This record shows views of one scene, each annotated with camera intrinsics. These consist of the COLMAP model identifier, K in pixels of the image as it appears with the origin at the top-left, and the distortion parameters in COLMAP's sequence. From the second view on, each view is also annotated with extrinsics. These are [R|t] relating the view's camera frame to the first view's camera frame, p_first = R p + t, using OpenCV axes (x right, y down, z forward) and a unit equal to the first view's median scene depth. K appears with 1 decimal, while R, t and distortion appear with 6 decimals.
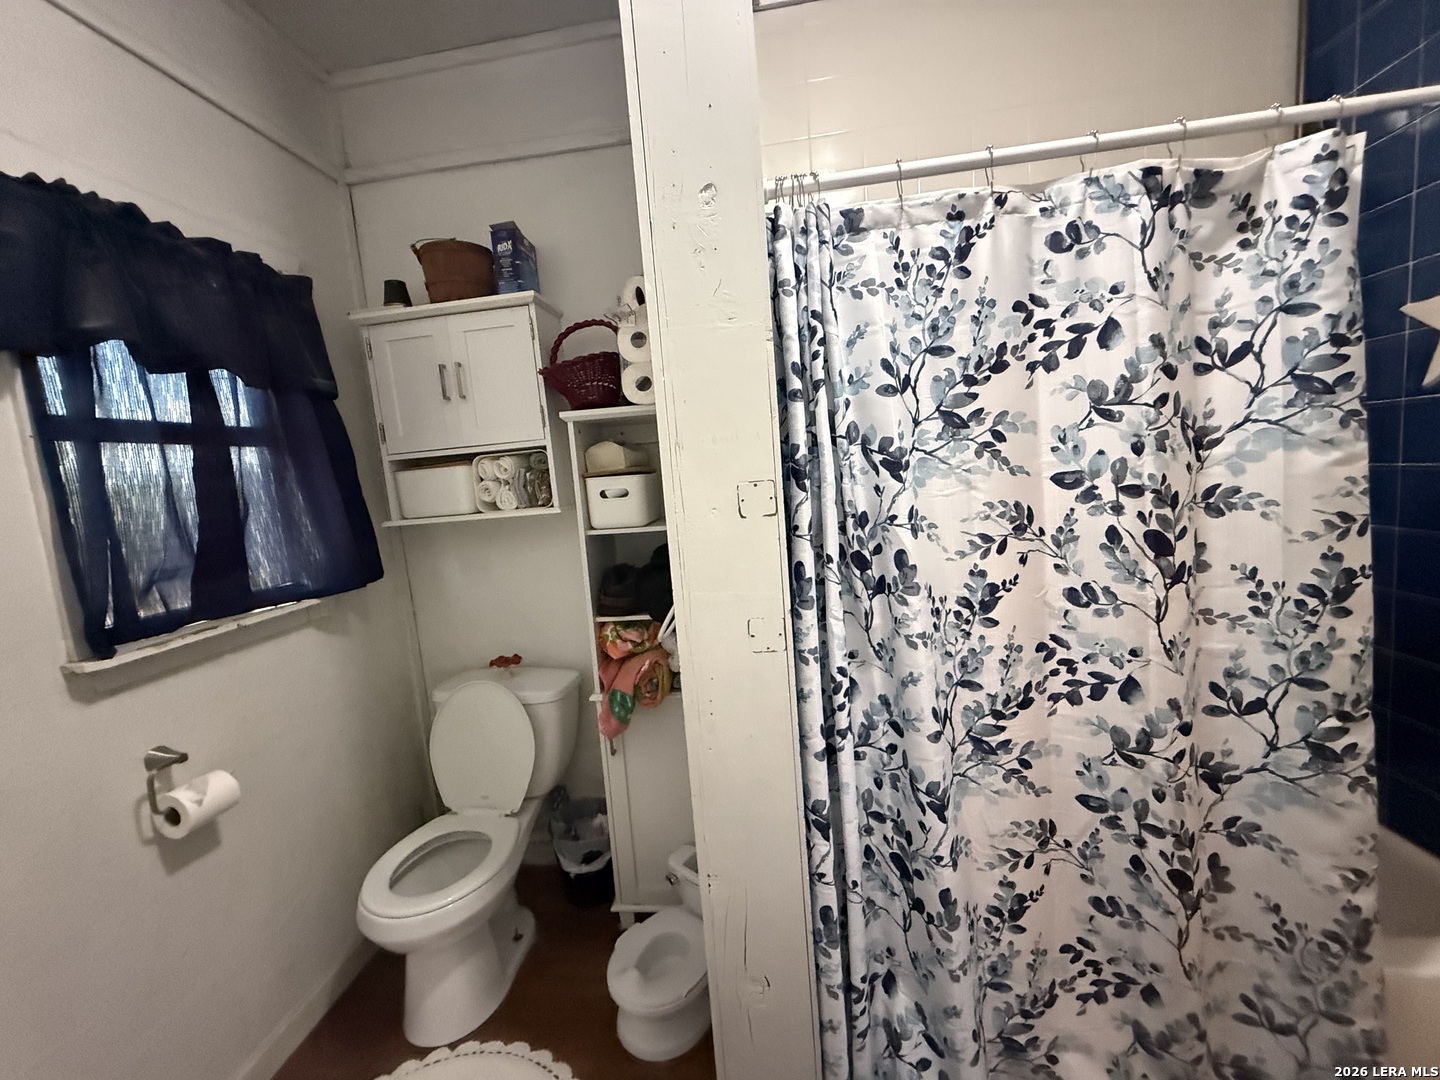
lens RADIAL K [[573.5, 0, 719.0], [0, 573.5, 539.3], [0, 0, 1]] dist [-0.003657, 0.001331]
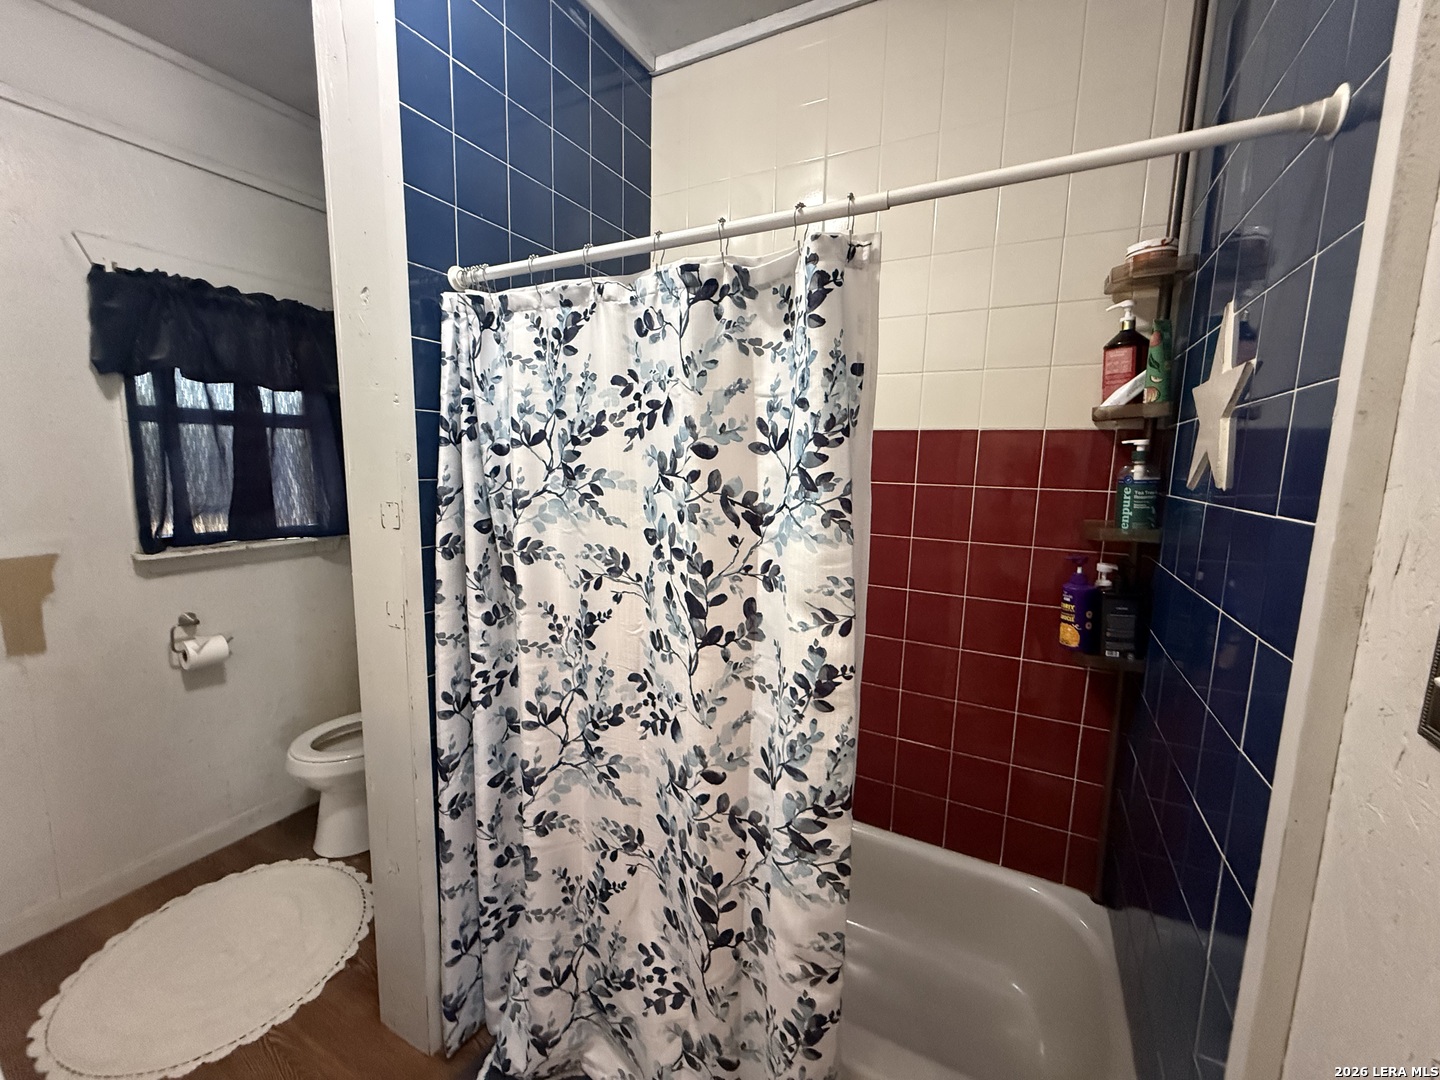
lens RADIAL K [[573.5, 0, 730.1], [0, 573.5, 538.4], [0, 0, 1]] dist [-0.003657, 0.001331]
pose [[0.928641, 0.152060, -0.338383, 1.174400], [-0.142063, 0.988368, 0.054275, -0.187620], [0.342700, -0.002330, 0.939442, -0.005816]]
